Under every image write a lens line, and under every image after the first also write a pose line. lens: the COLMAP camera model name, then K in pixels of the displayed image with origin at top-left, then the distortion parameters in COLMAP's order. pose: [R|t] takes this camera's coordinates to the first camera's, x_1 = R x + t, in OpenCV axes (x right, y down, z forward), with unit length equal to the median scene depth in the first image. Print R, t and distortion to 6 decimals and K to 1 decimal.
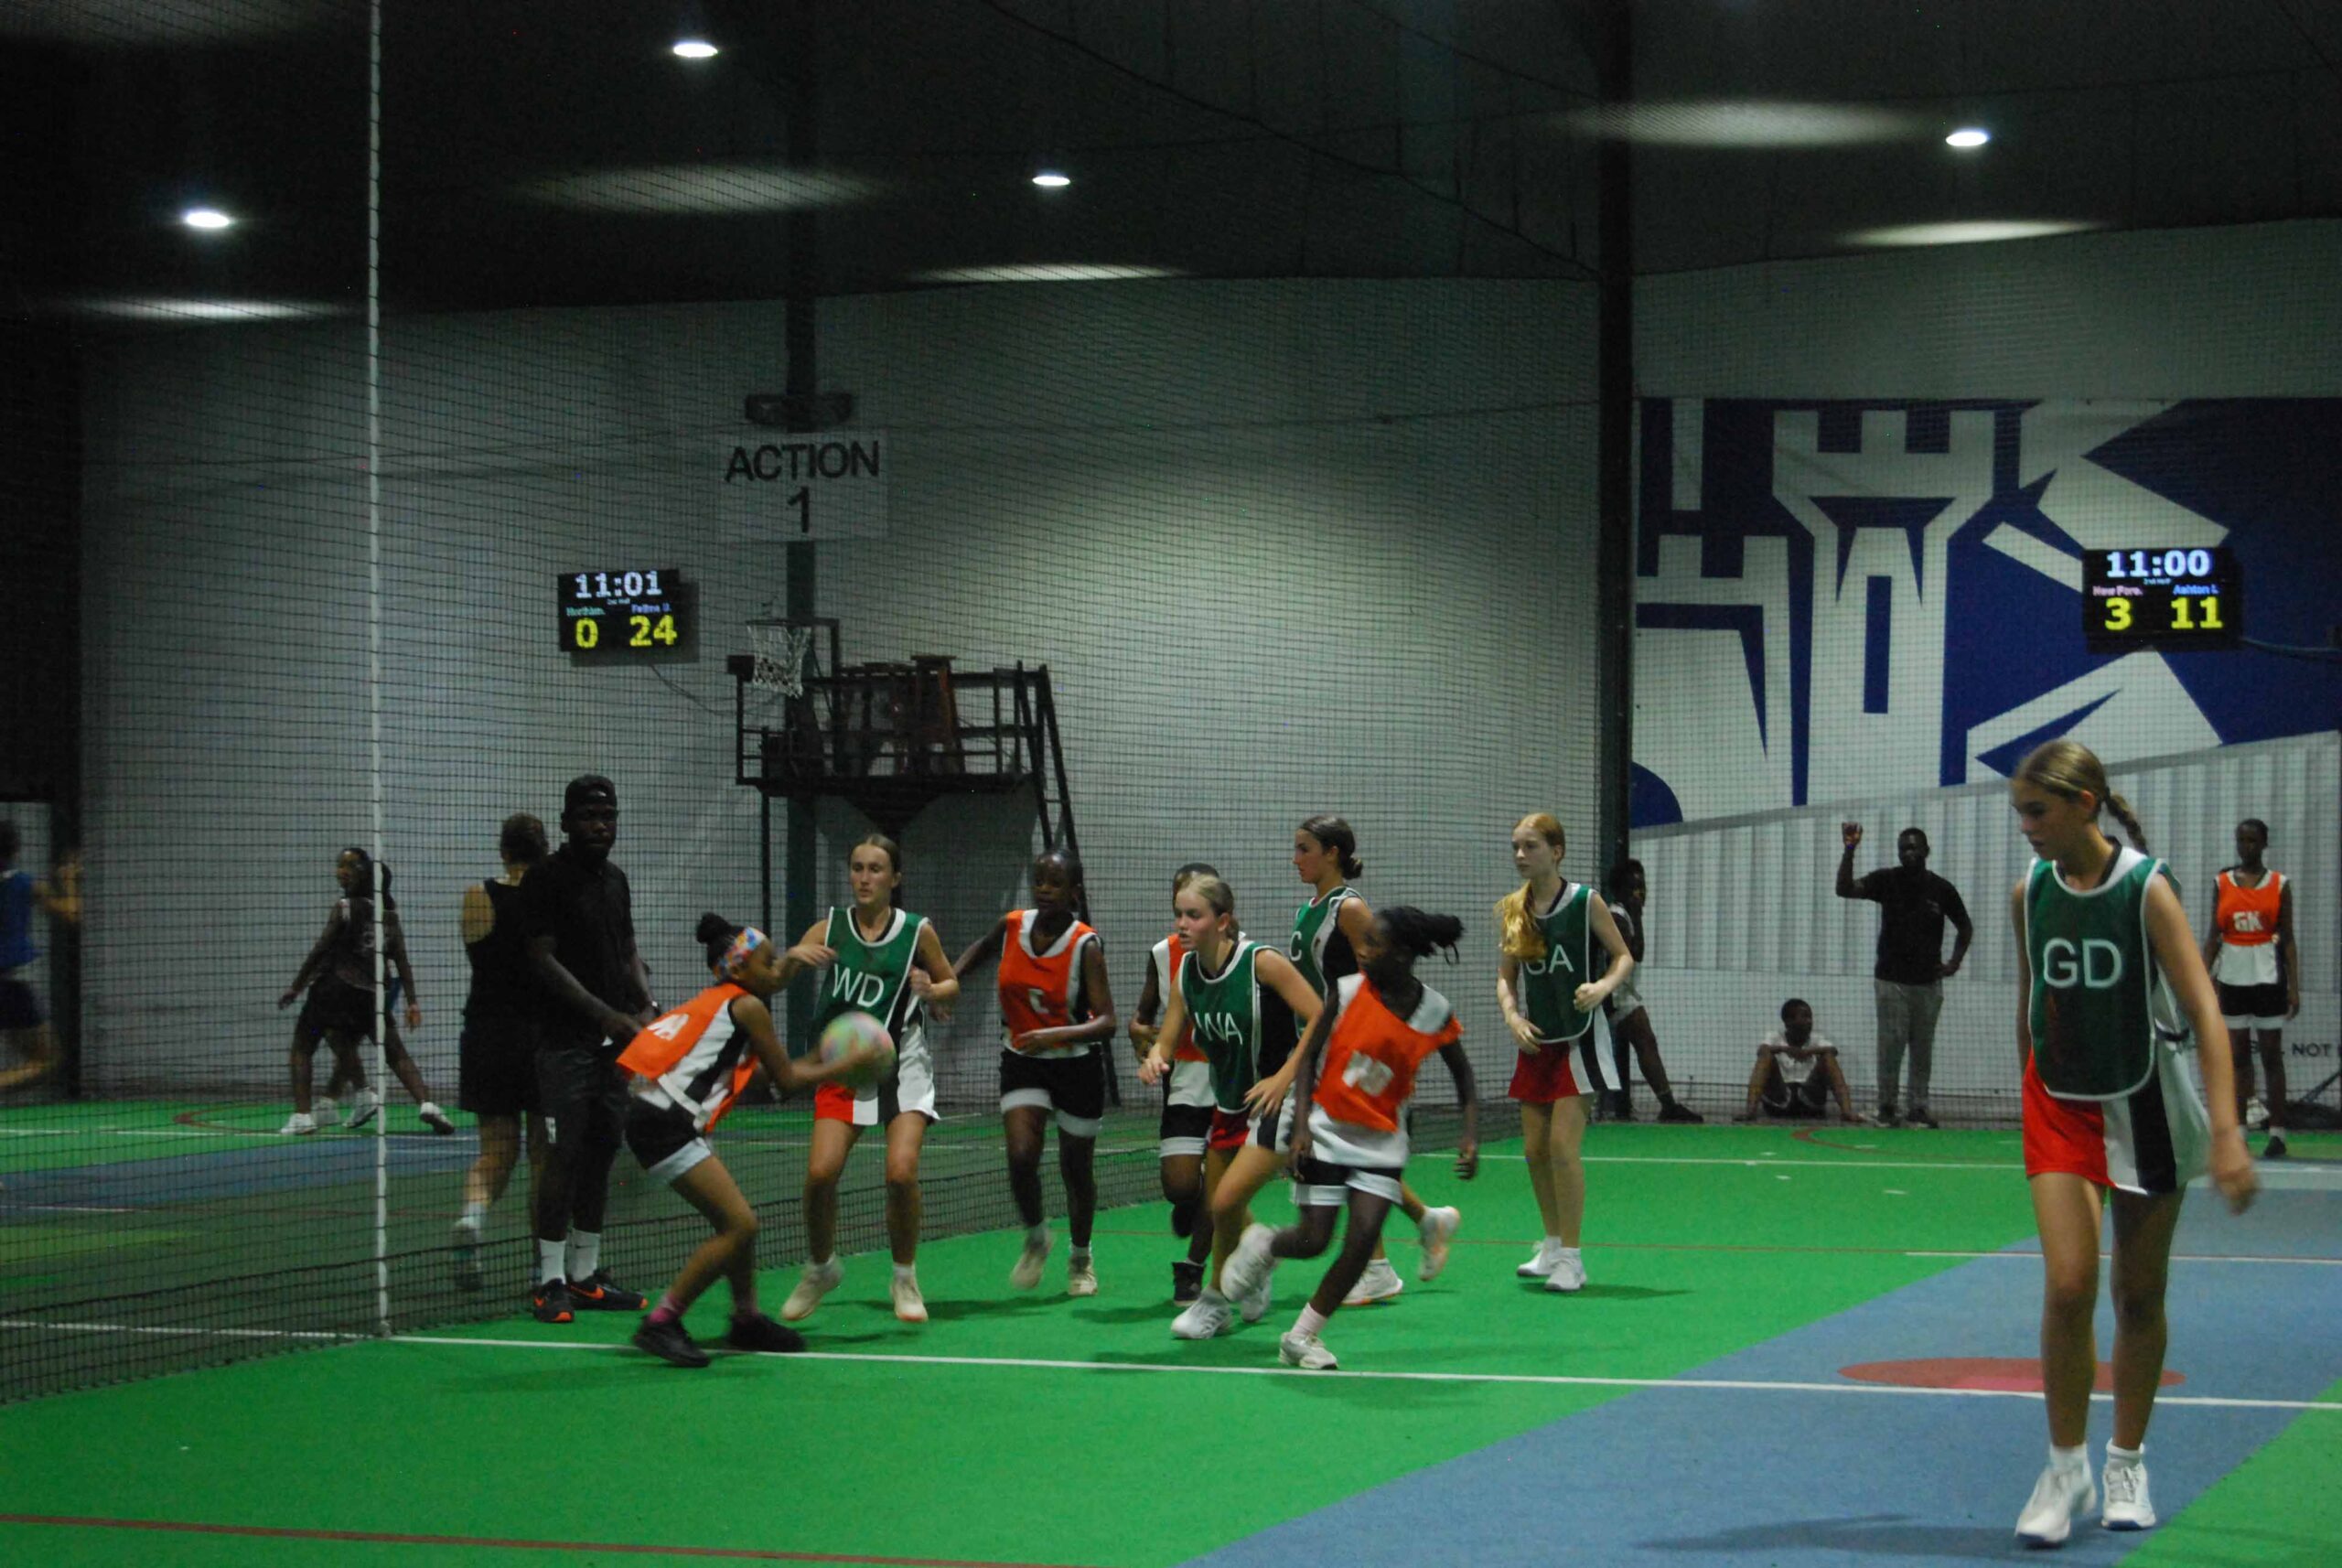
lens RADIAL K [[5025.9, 0, 1150.6], [0, 5025.9, 777.6], [0, 0, 1]] dist [-0.038921, 0.000000]
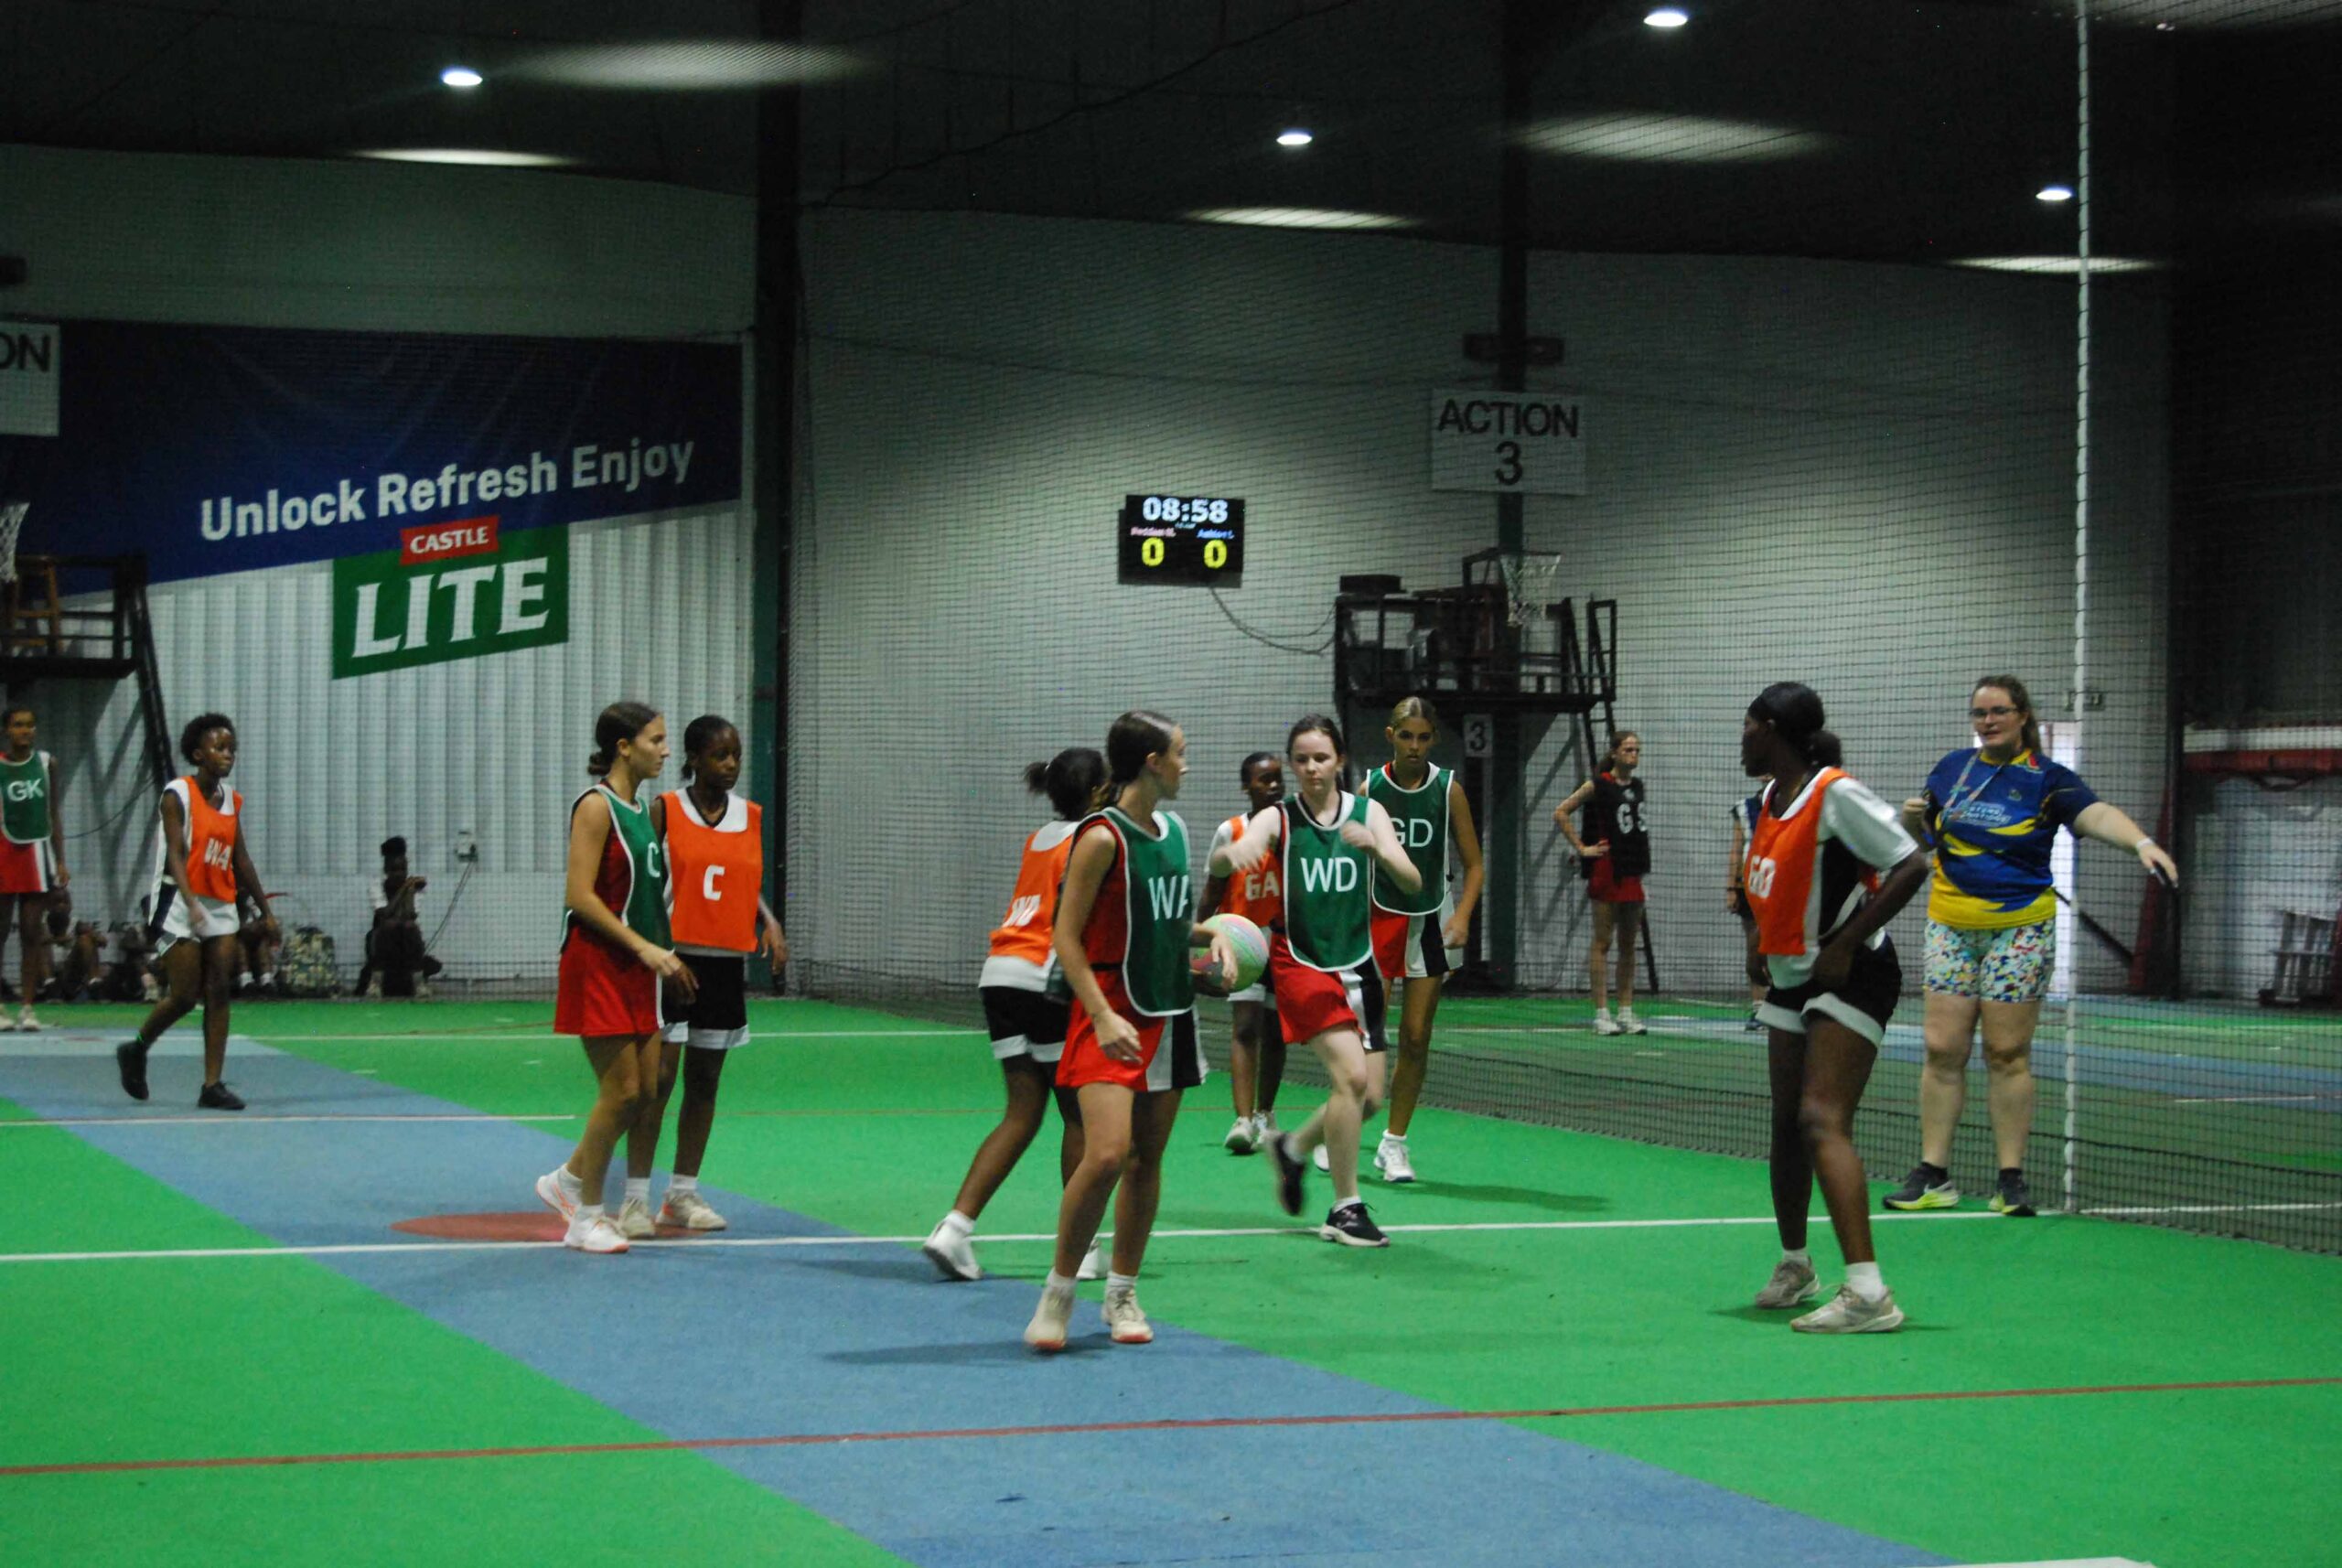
lens RADIAL K [[4743.5, 0, 1175.5], [0, 4743.5, 777.2], [0, 0, 1]] dist [-0.019723, 0.000000]
pose [[0.755546, 0.011927, 0.654987, -0.193120], [-0.028190, 0.999500, 0.014318, 0.001022], [-0.654488, -0.029282, 0.755505, 0.058048]]
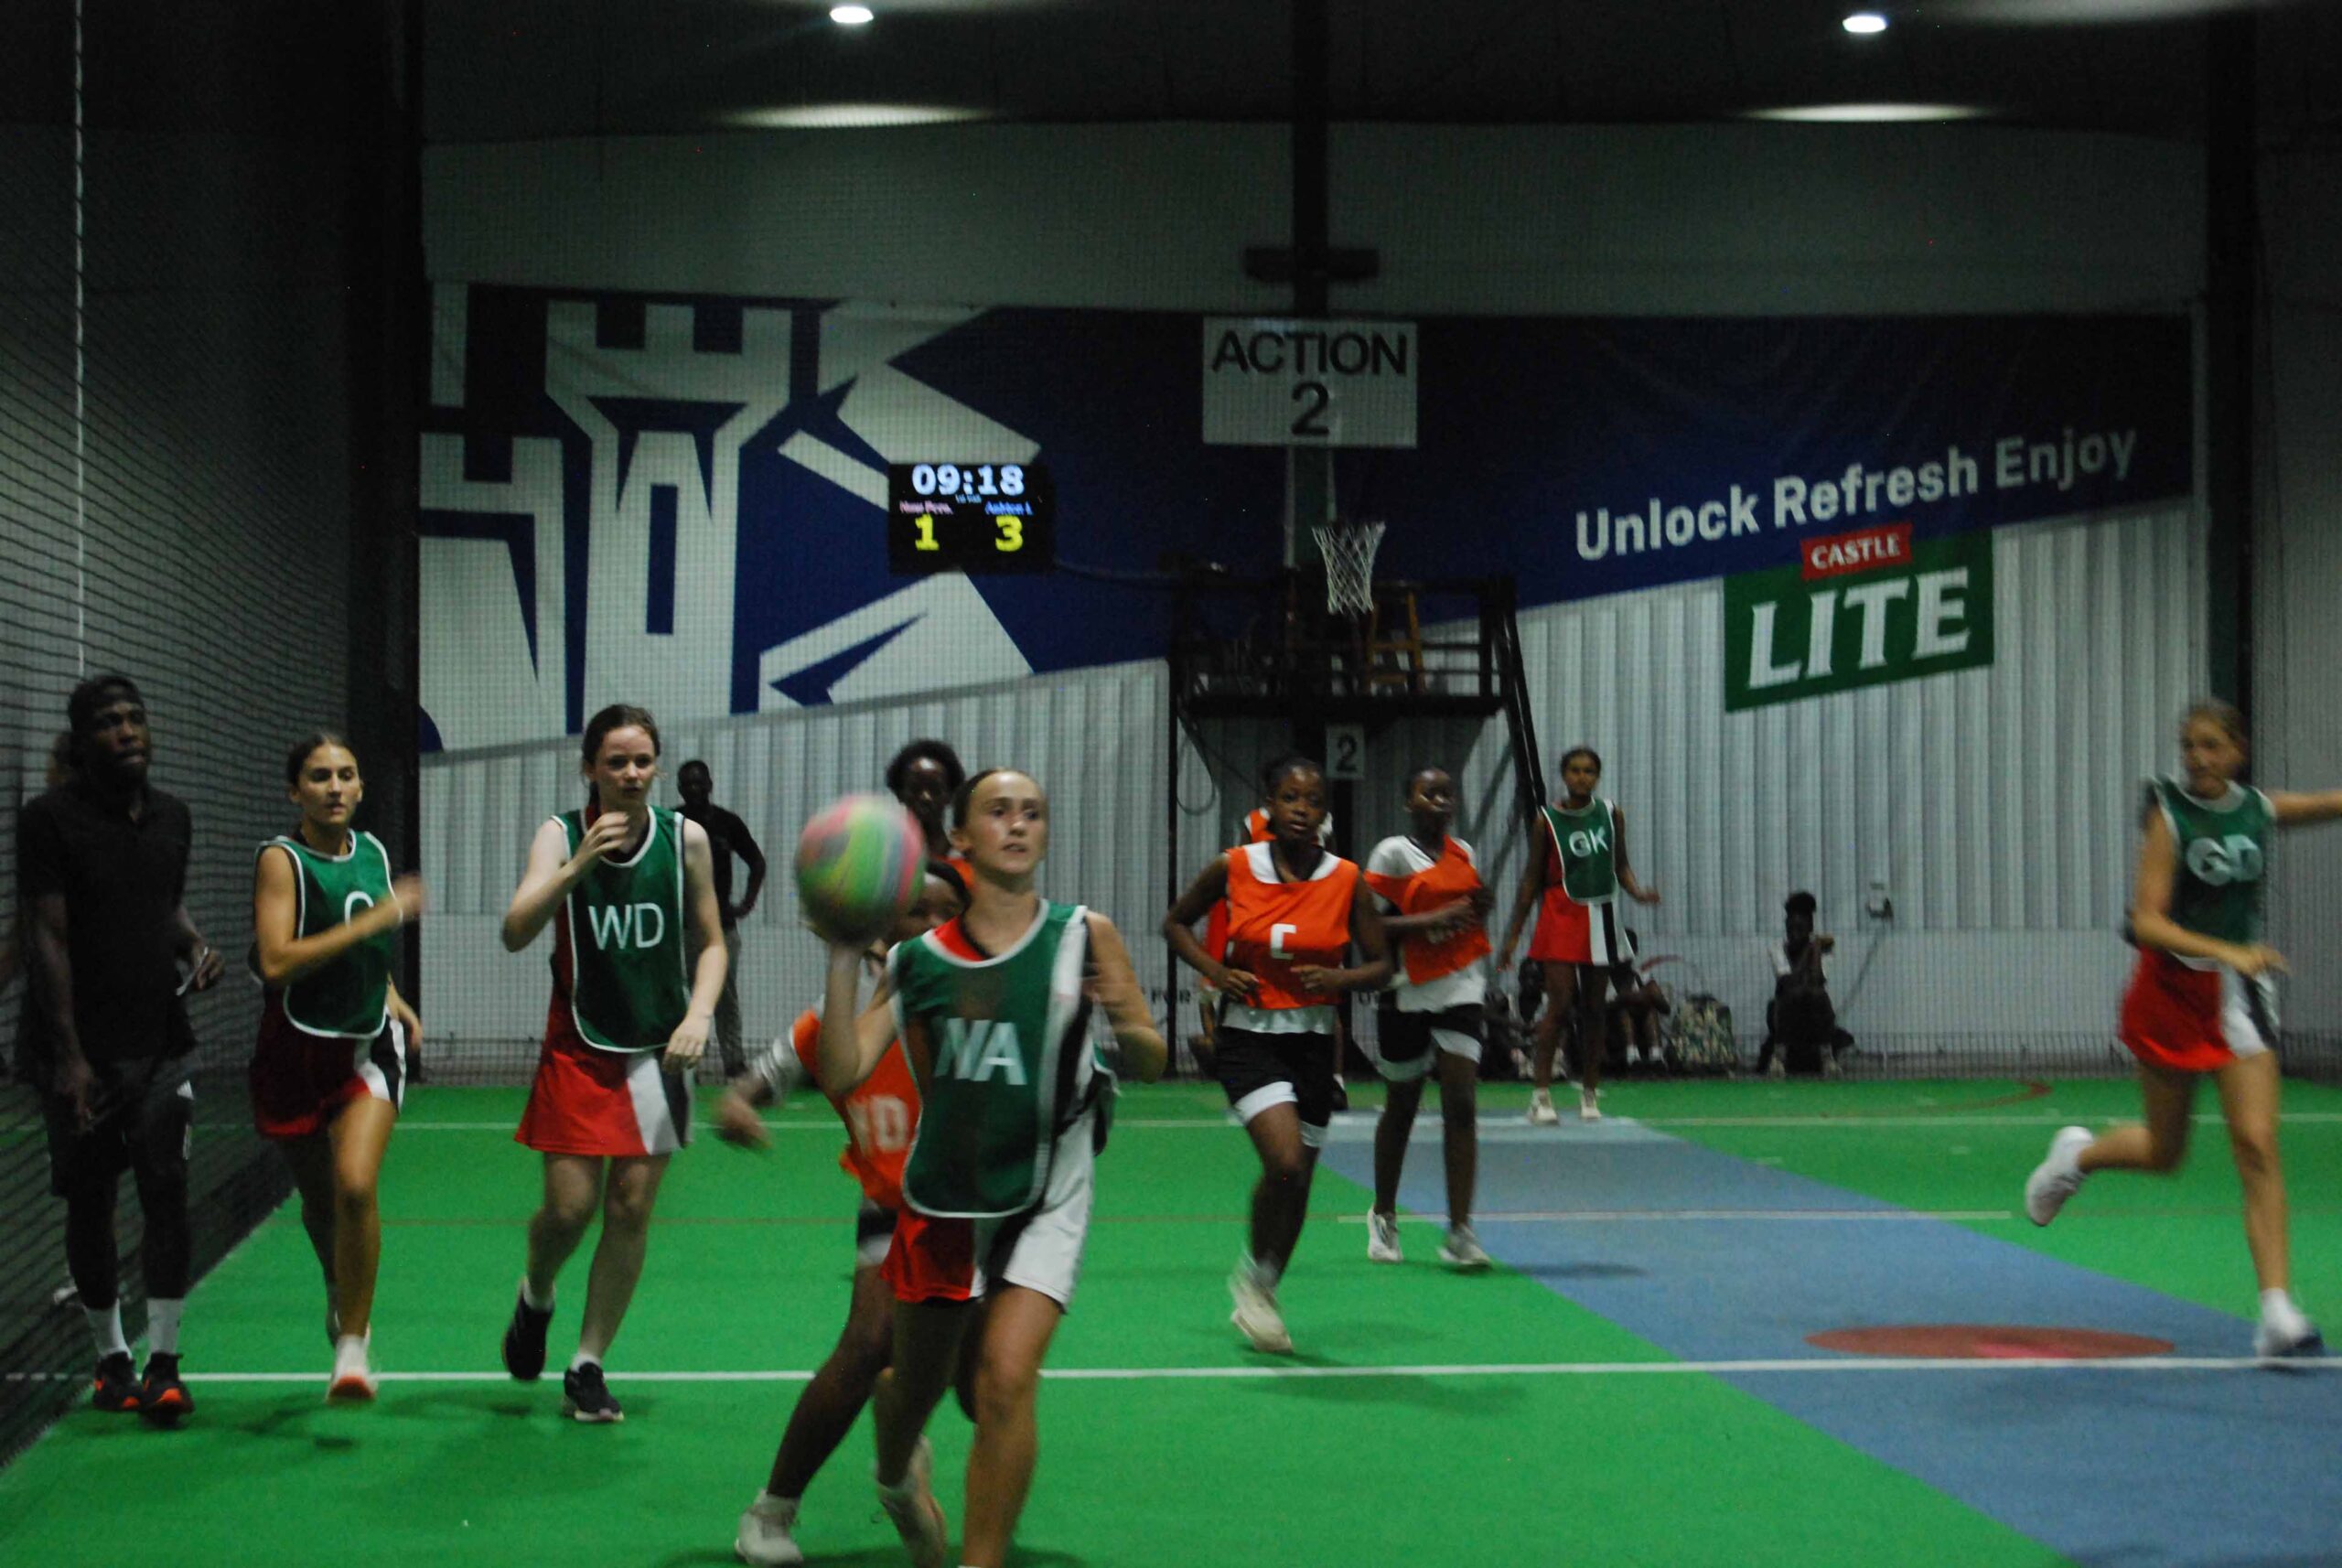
lens RADIAL K [[5446.5, 0, 1189.5], [0, 5446.5, 795.1], [0, 0, 1]] dist [-0.013963, 0.000000]
pose [[0.906881, 0.002443, 0.421379, -0.188351], [-0.009509, 0.999847, 0.014668, 0.000987], [-0.421279, -0.017309, 0.906766, 0.056368]]
